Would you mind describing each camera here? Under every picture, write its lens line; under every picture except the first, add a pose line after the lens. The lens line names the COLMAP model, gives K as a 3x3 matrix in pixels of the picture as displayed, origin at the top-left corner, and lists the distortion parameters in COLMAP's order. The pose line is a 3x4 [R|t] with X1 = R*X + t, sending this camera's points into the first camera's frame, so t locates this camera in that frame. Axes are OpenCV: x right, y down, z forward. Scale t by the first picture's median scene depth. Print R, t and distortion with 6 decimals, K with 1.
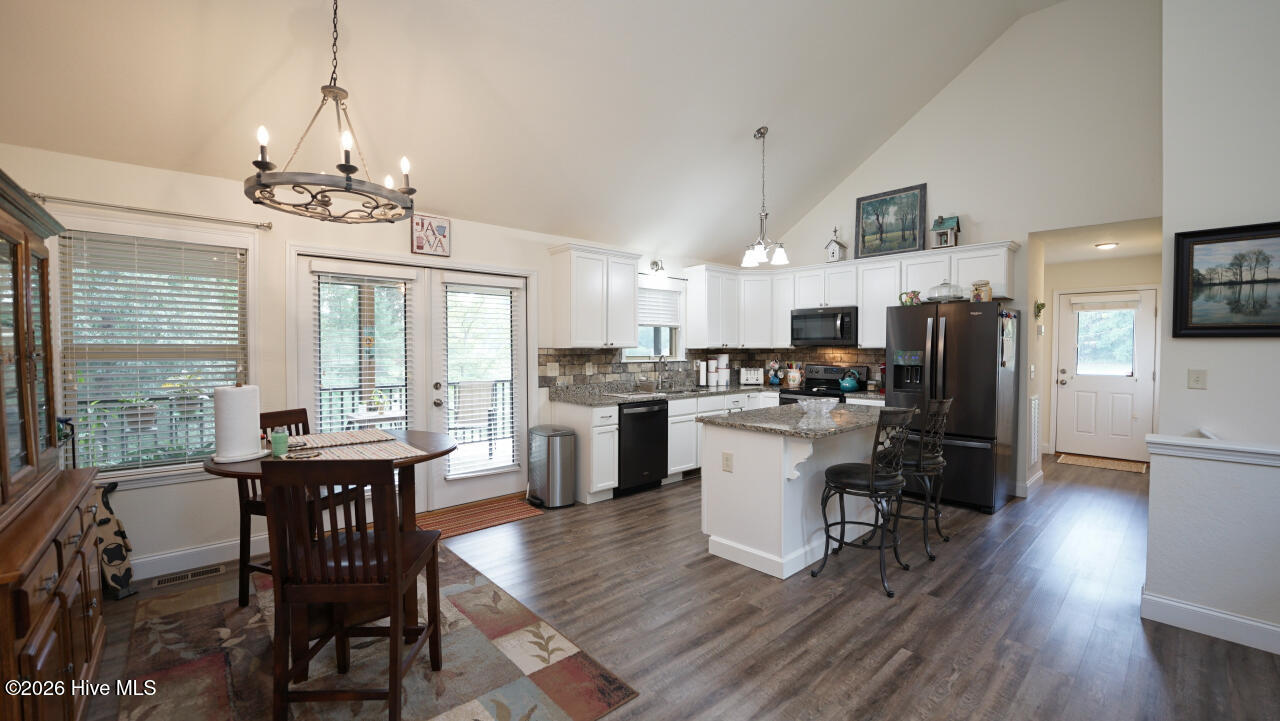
lens RADIAL K [[515.5, 0, 642.1], [0, 515.5, 358.7], [0, 0, 1]] dist [-0.024546, 0.000146]
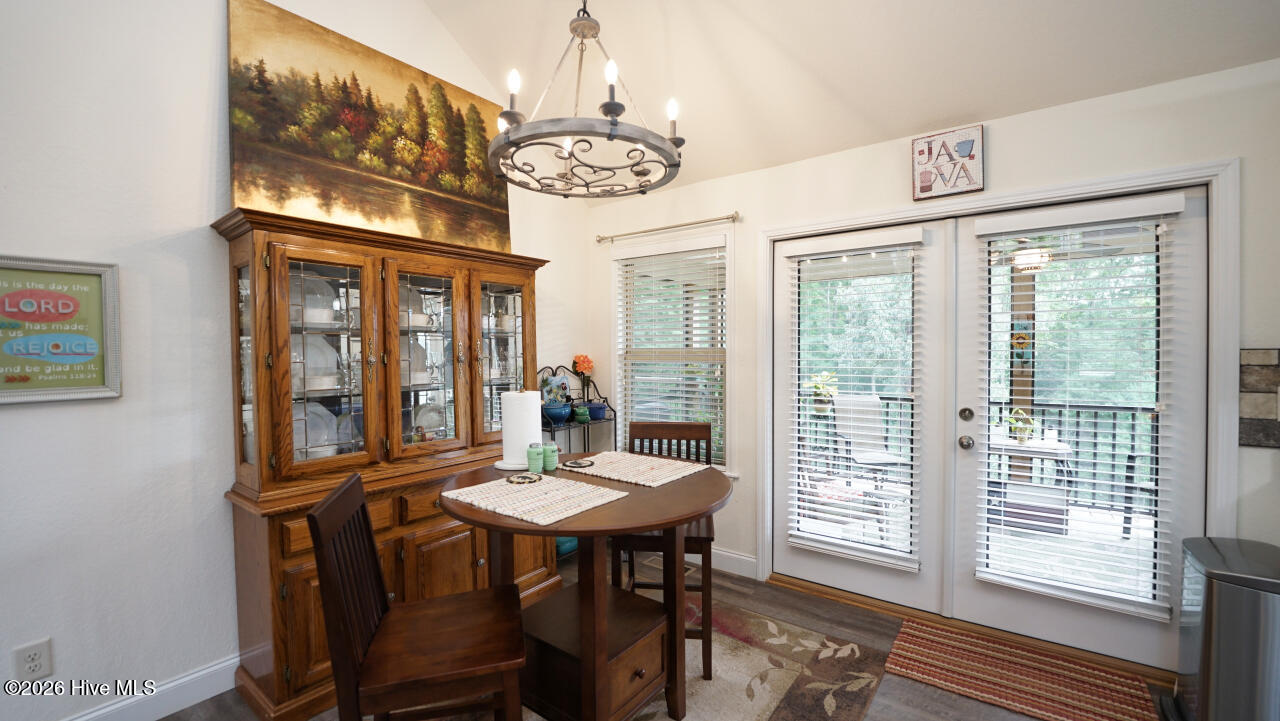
lens RADIAL K [[515.5, 0, 641.9], [0, 515.5, 359.3], [0, 0, 1]] dist [-0.024546, 0.000146]
pose [[0.190388, 0.014743, -0.981598, 0.081653], [-0.014788, 0.999817, 0.012149, -0.008837], [0.981598, 0.012203, 0.190571, 0.396473]]
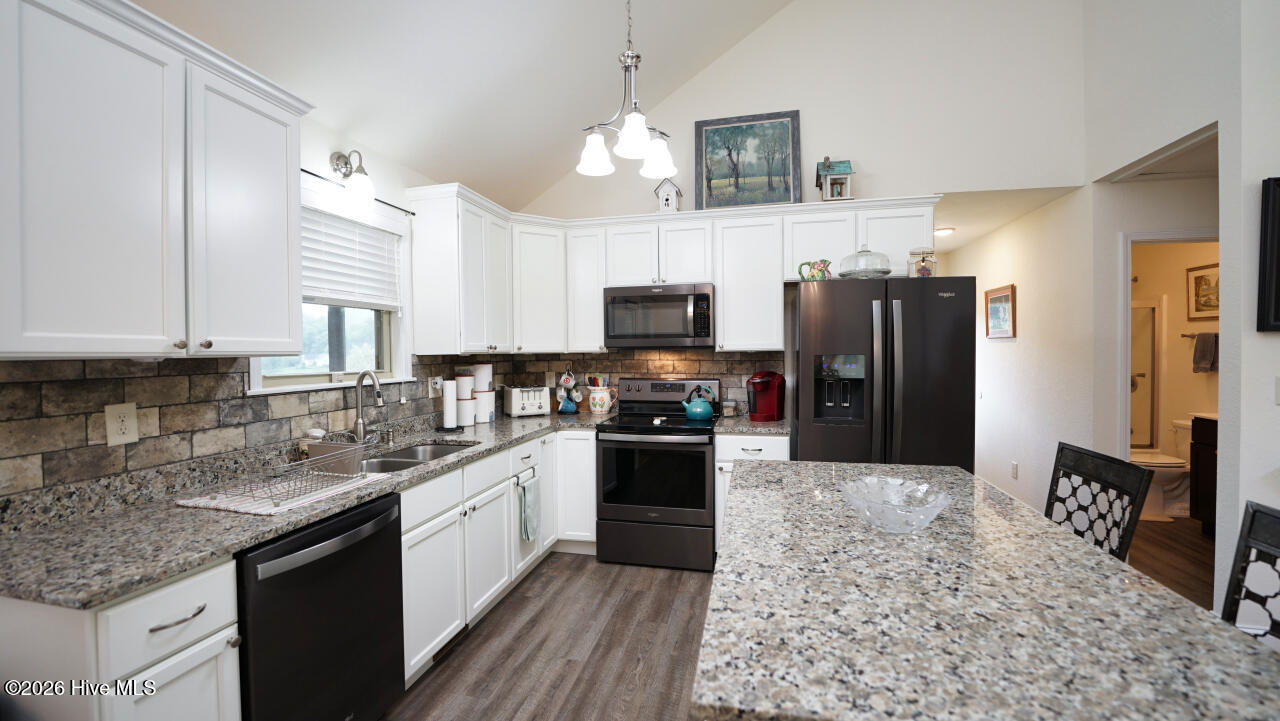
lens RADIAL K [[515.5, 0, 639.3], [0, 515.5, 359.9], [0, 0, 1]] dist [-0.024546, 0.000146]
pose [[0.822648, -0.016962, 0.568298, -0.015927], [0.019964, 0.999800, 0.000942, -0.012545], [-0.568201, 0.010570, 0.822822, 0.534265]]
